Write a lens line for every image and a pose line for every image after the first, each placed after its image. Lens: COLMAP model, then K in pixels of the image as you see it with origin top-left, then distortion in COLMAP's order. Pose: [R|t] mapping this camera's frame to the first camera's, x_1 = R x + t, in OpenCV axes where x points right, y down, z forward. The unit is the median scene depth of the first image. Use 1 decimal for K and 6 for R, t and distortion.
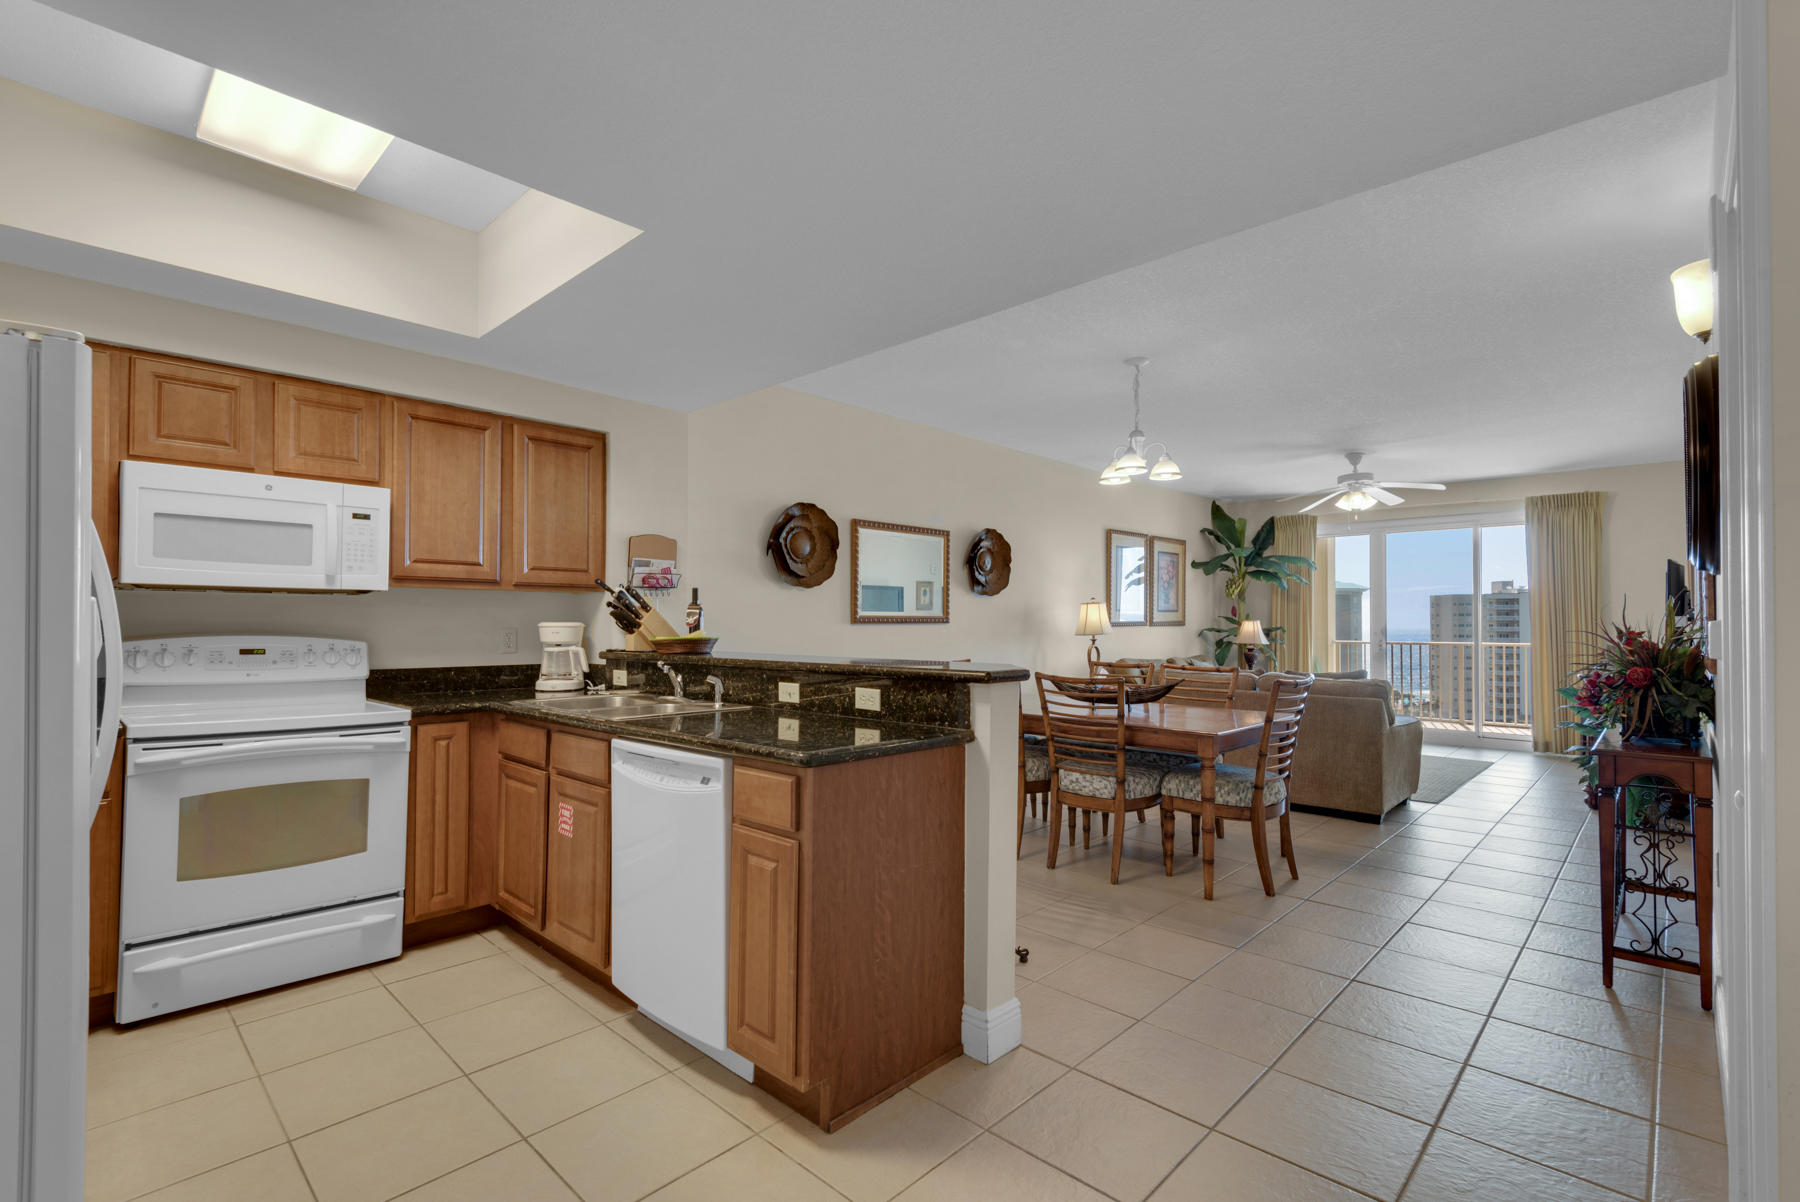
lens RADIAL K [[806.1, 0, 900.1], [0, 806.1, 607.0], [0, 0, 1]] dist [0.034233, -0.033107]
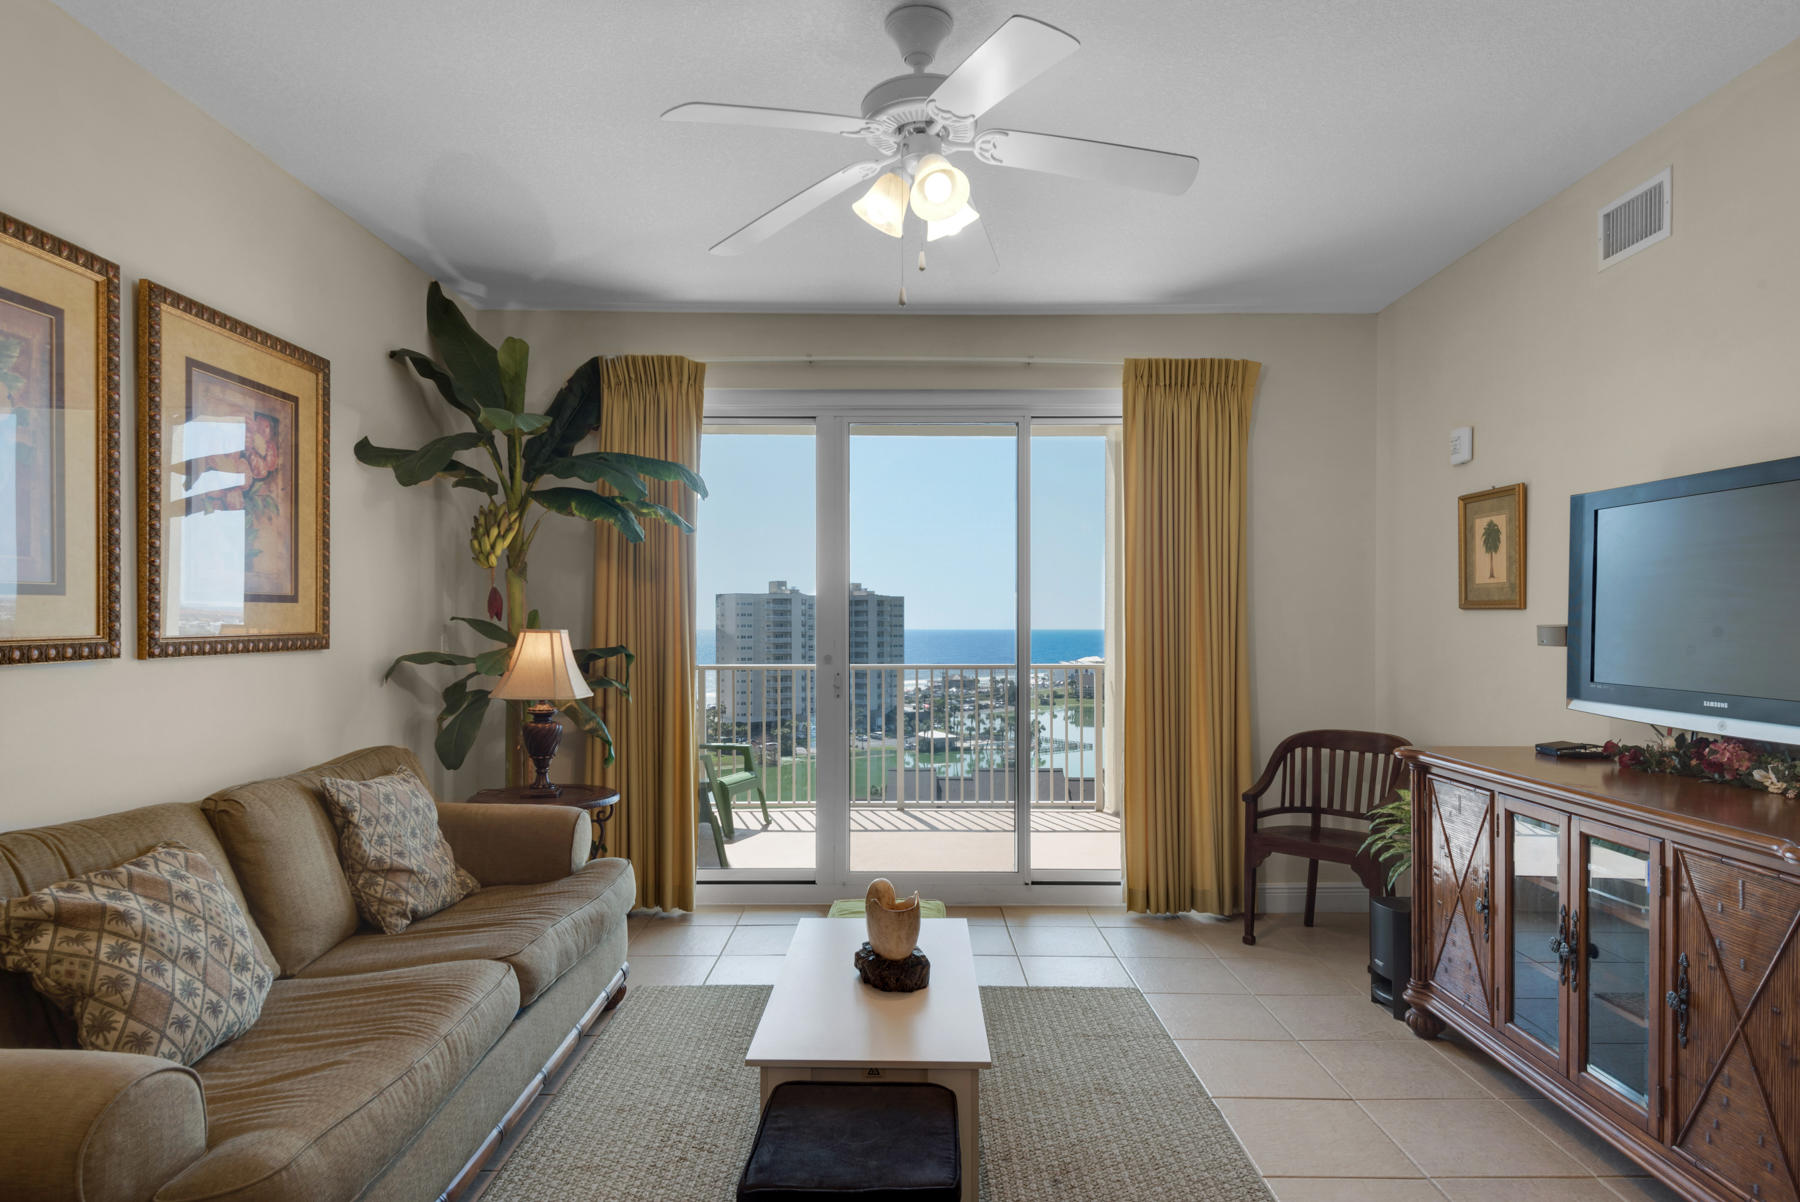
lens RADIAL K [[1003.0, 0, 896.9], [0, 1003.0, 632.3], [0, 0, 1]] dist [0.051479, -0.031557]
pose [[0.725956, -0.008219, 0.687693, 0.351790], [-0.011263, 0.999652, 0.023836, 0.008213], [-0.687649, -0.025049, 0.725611, 0.833425]]
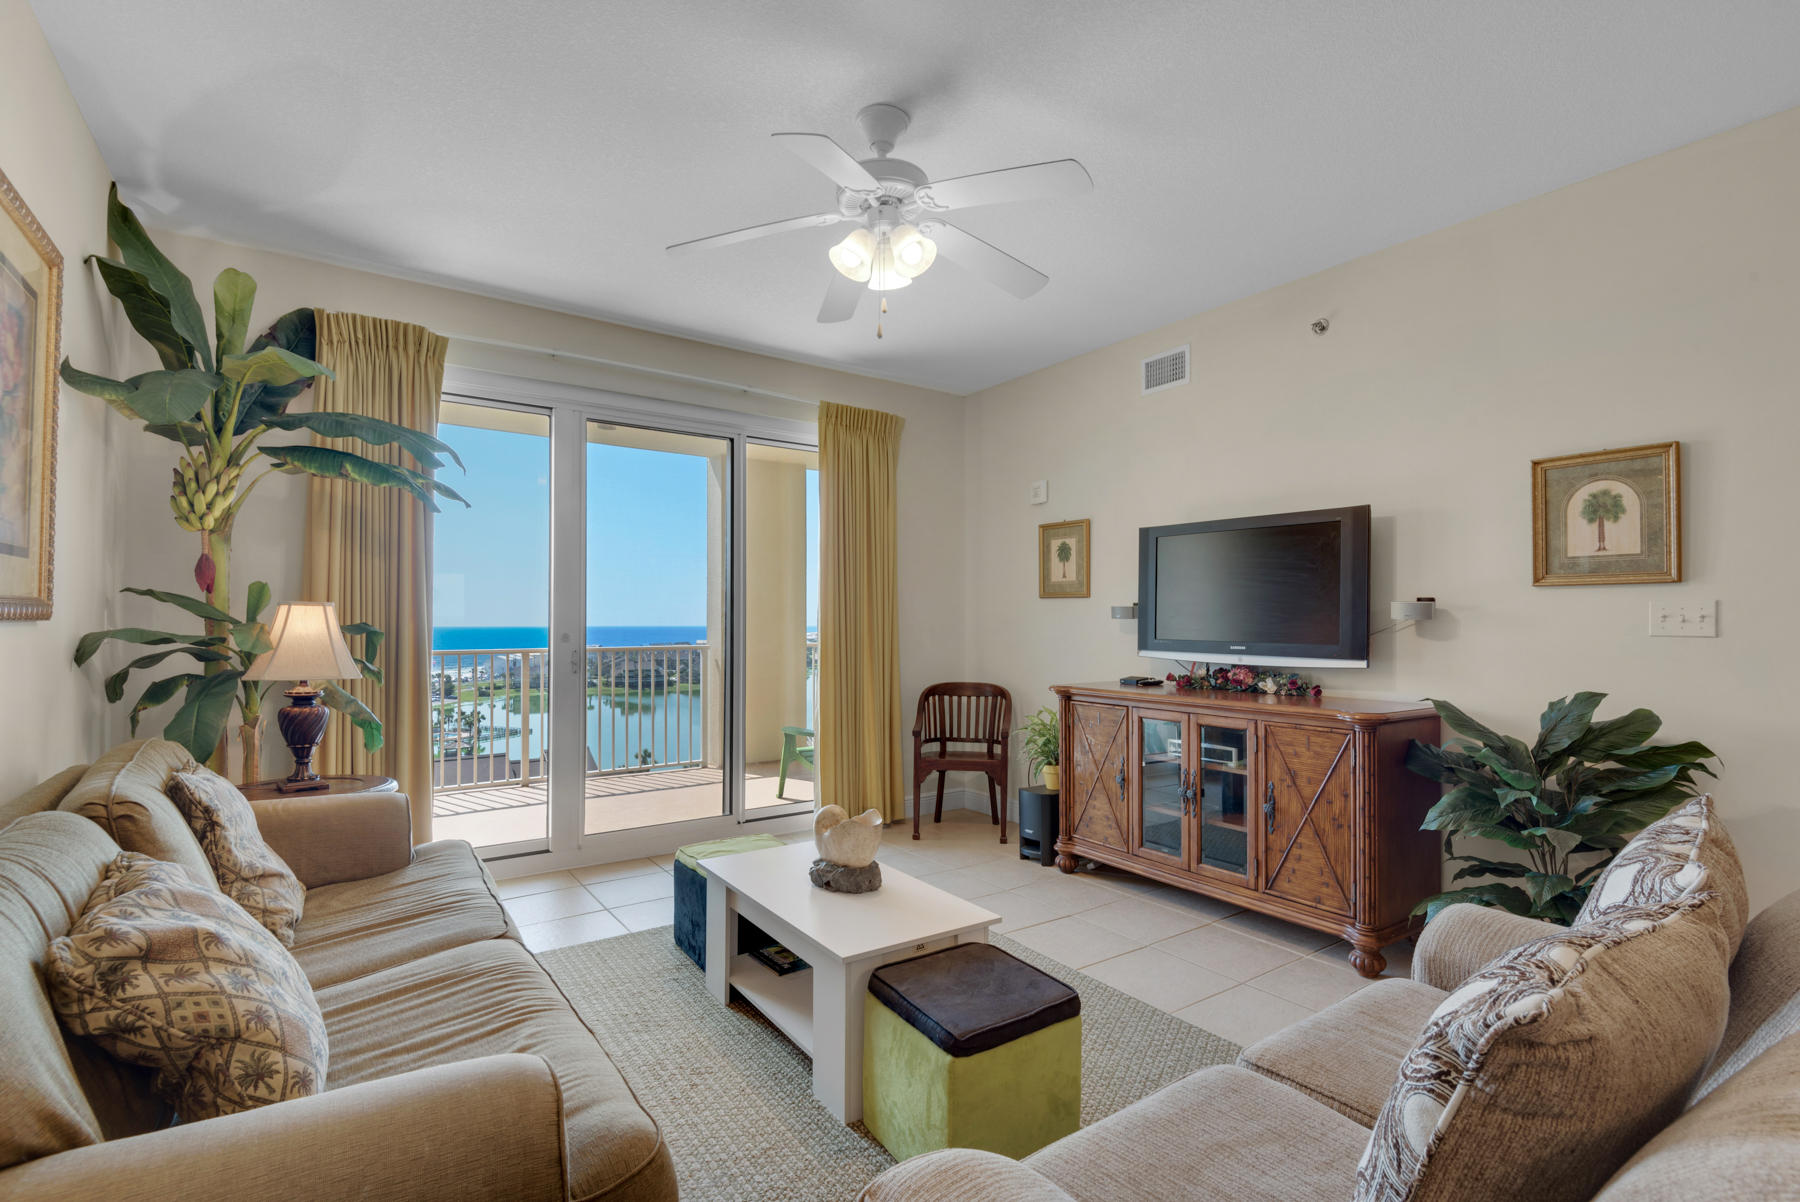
lens RADIAL K [[831.2, 0, 900.1], [0, 831.2, 615.2], [0, 0, 1]] dist [0.031194, -0.017761]
pose [[0.202289, 0.005794, 0.979309, 0.236714], [-0.019188, 0.999814, -0.001952, 0.024982], [-0.979138, -0.018396, 0.202362, 1.014256]]
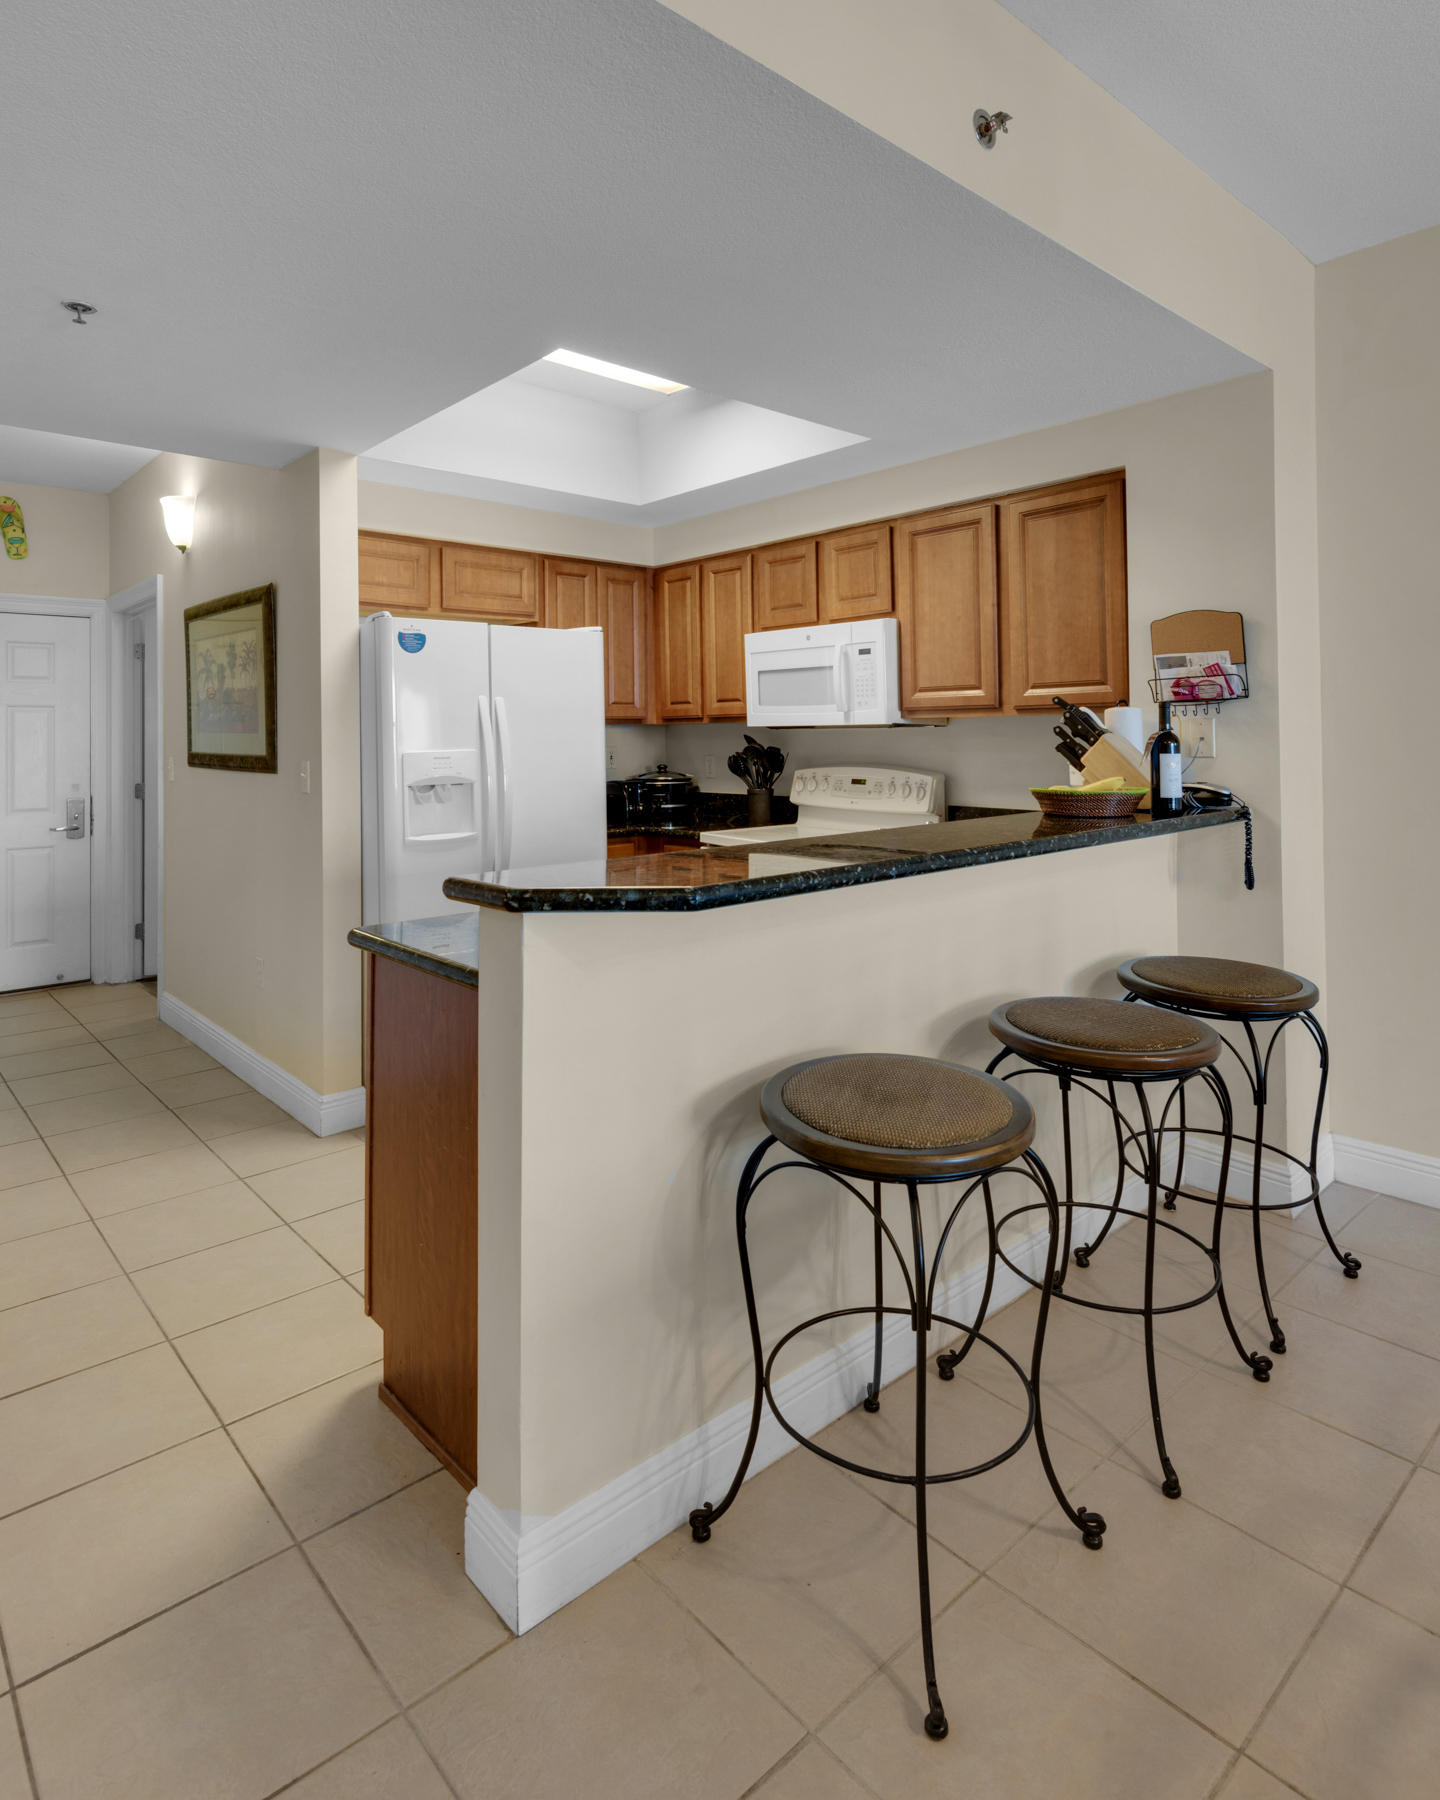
lens RADIAL K [[1029.7, 0, 703.1], [0, 1029.7, 728.6], [0, 0, 1]] dist [0.052319, -0.000098]
pose [[-0.089698, -0.009068, -0.995928, 0.296019], [0.030226, 0.999473, -0.011823, -0.003544], [0.995510, -0.031163, -0.089377, 0.434515]]
